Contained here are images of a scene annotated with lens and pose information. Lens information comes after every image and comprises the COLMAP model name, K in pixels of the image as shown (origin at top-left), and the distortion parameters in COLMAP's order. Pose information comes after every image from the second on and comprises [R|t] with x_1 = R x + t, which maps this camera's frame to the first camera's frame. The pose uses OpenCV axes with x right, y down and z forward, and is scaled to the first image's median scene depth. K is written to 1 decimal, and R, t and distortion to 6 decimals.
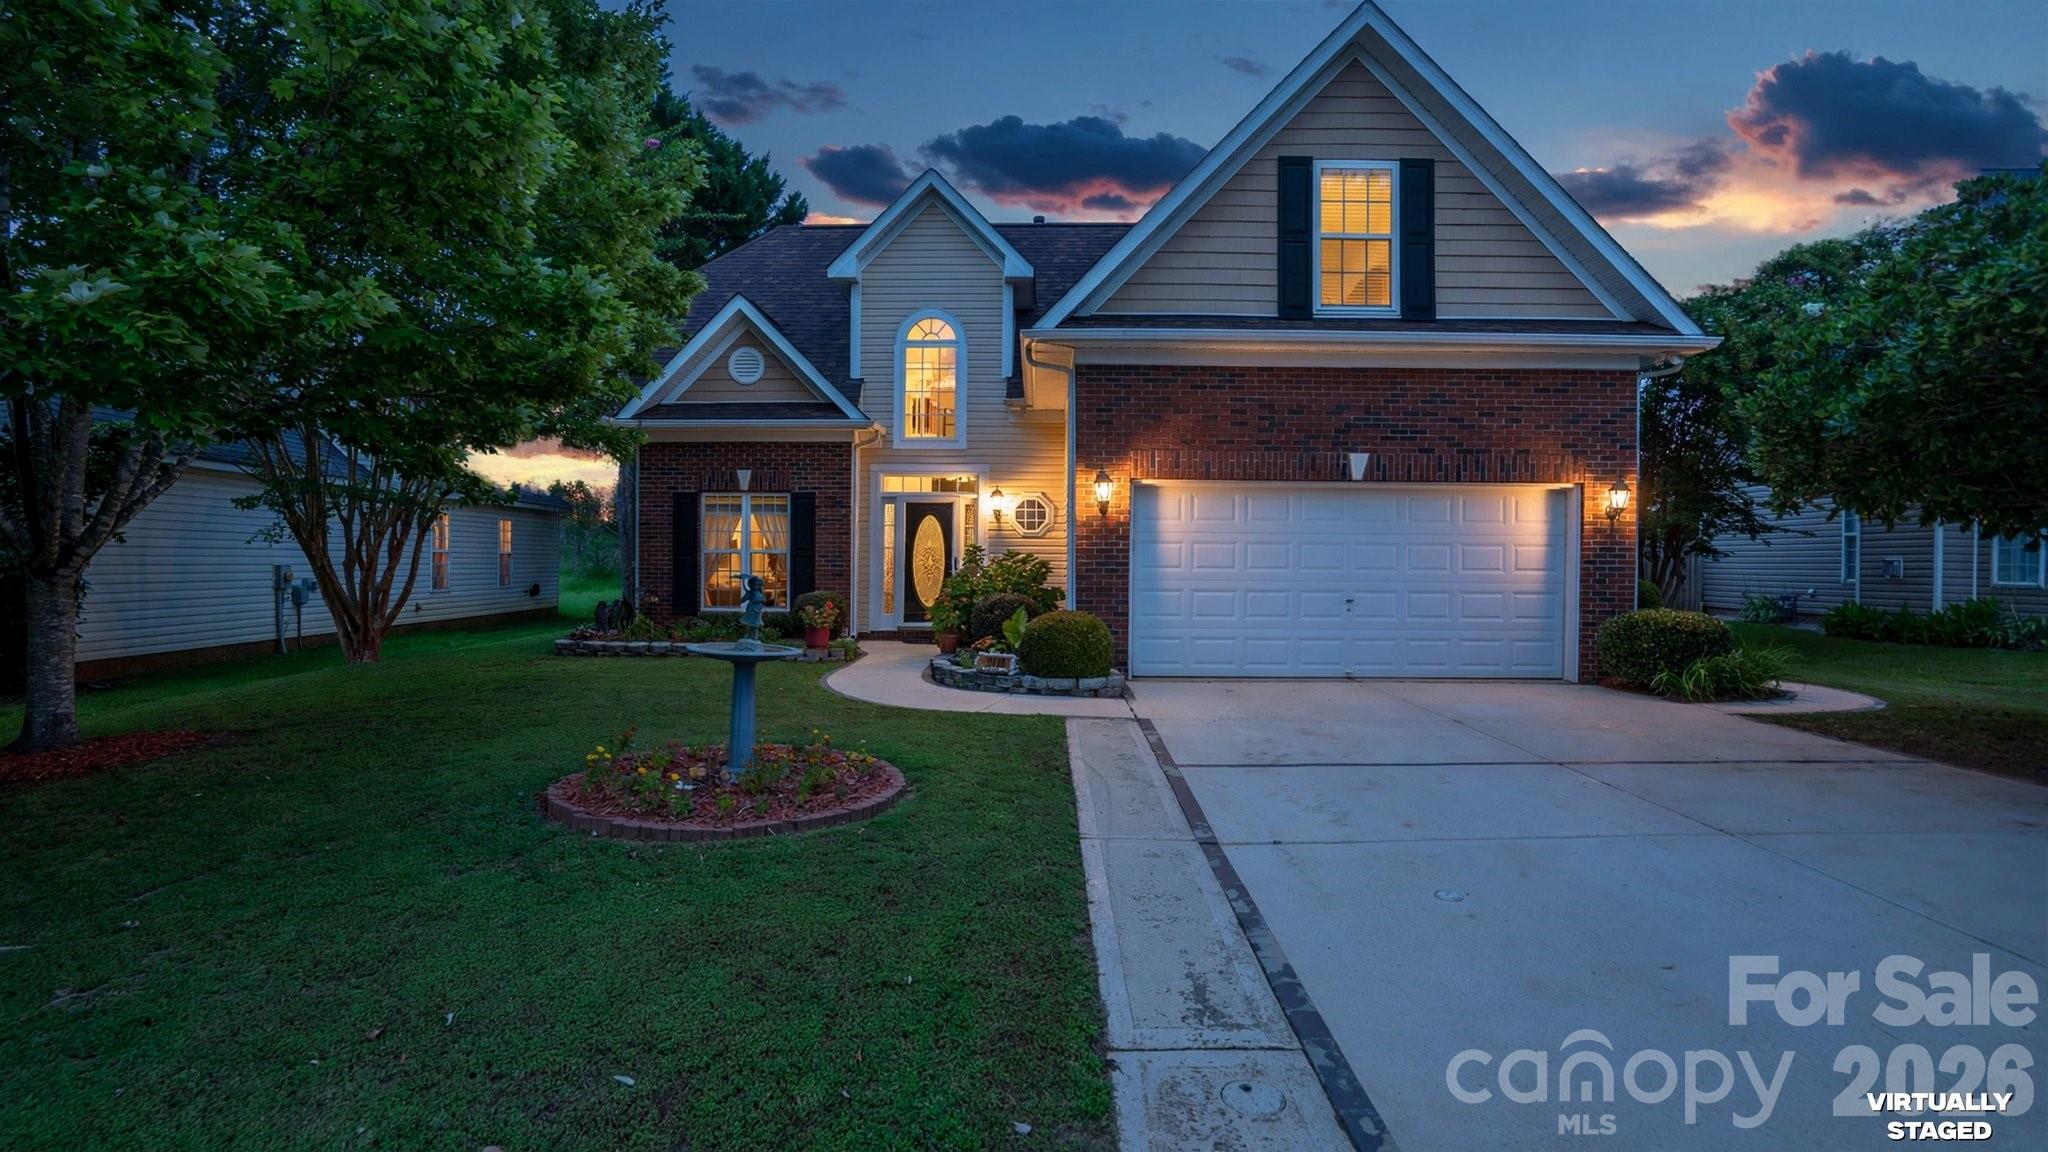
lens RADIAL K [[956.9, 0, 1012.8], [0, 956.9, 596.3], [0, 0, 1]] dist [-0.046809, 0.012548]
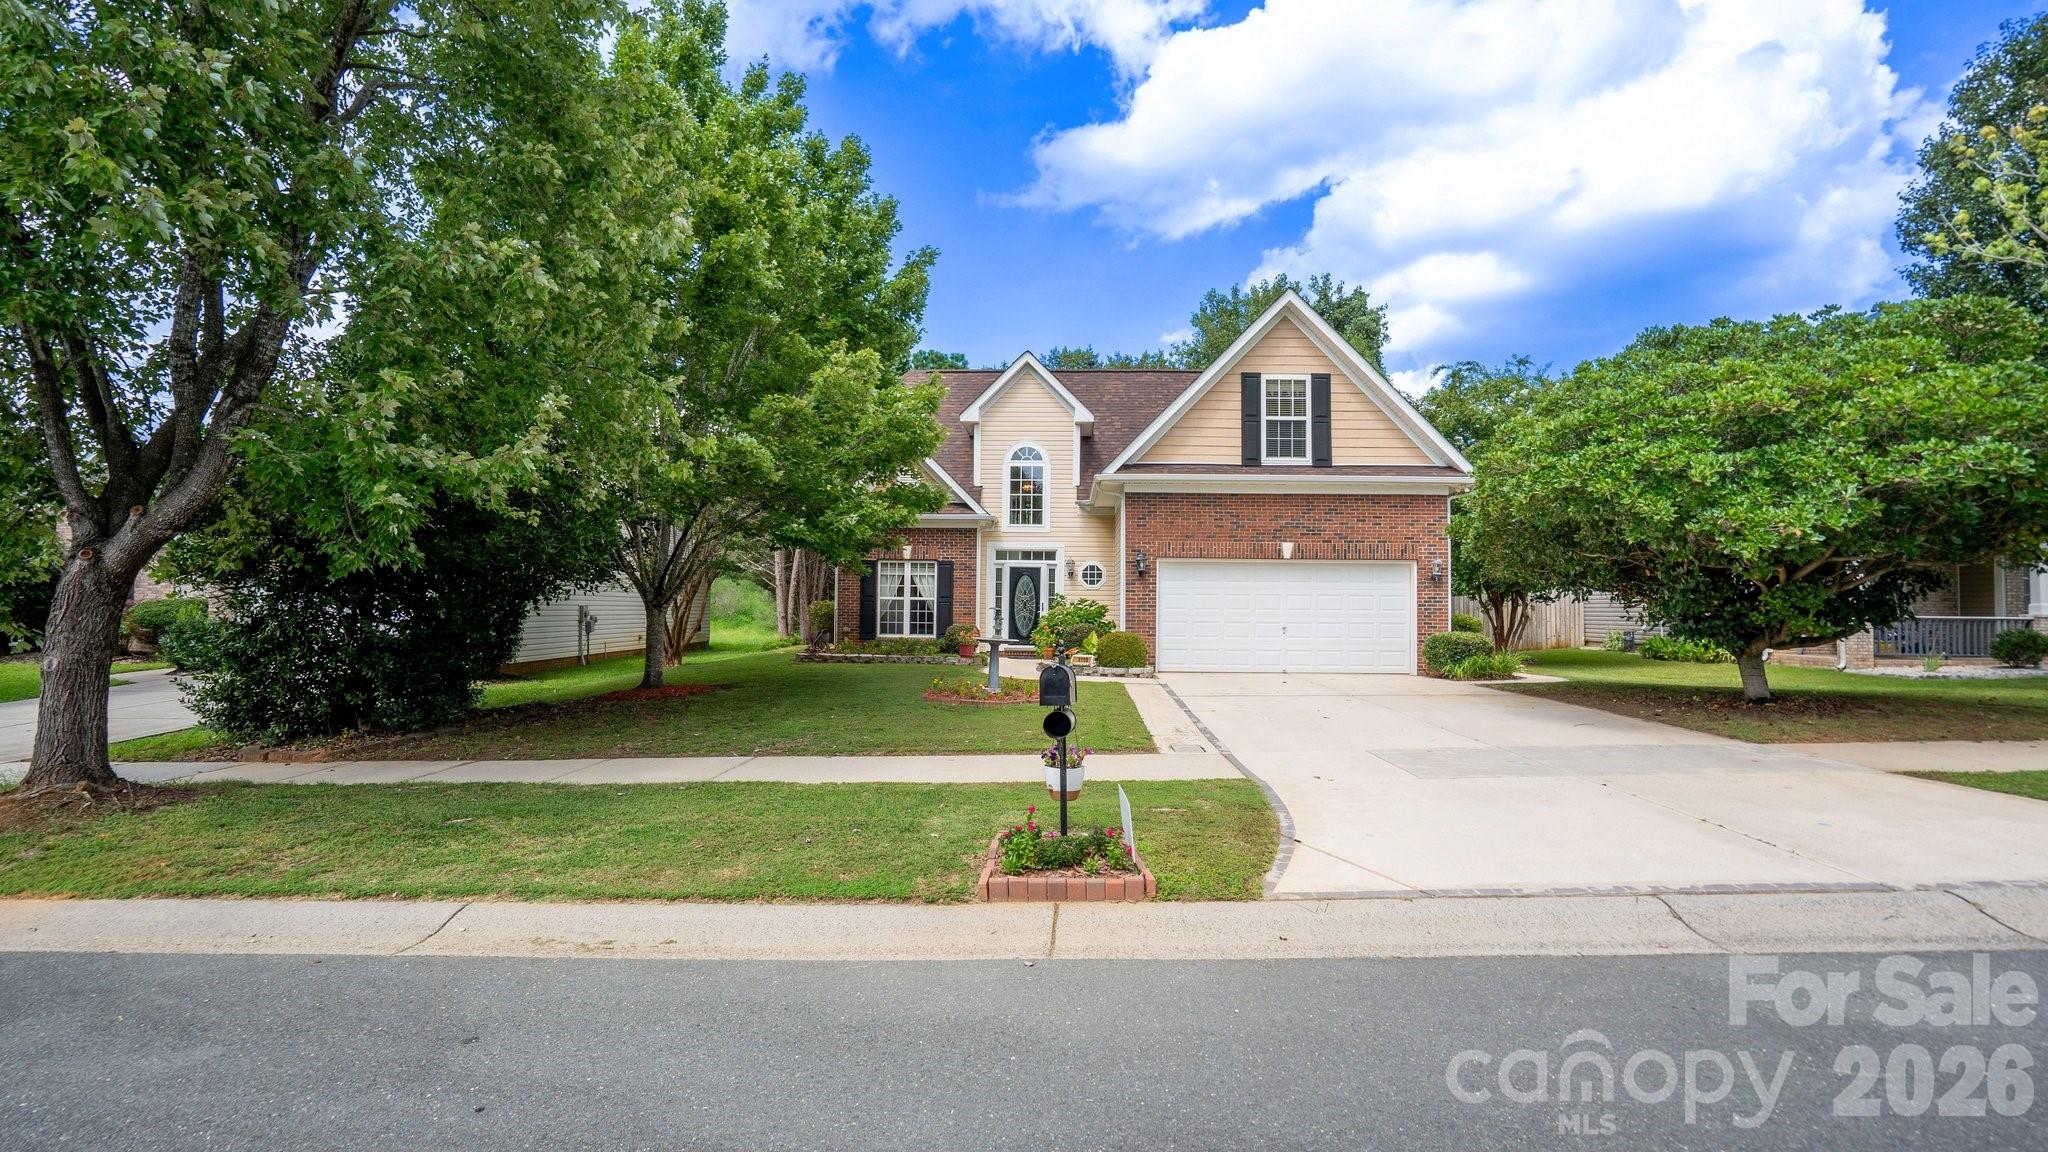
lens RADIAL K [[956.9, 0, 1035.5], [0, 956.9, 589.3], [0, 0, 1]] dist [-0.046809, 0.012548]
pose [[0.999971, 0.002287, -0.007315, -0.084135], [-0.002708, 0.998307, -0.058107, 0.037172], [0.007170, 0.058125, 0.998284, -0.731587]]
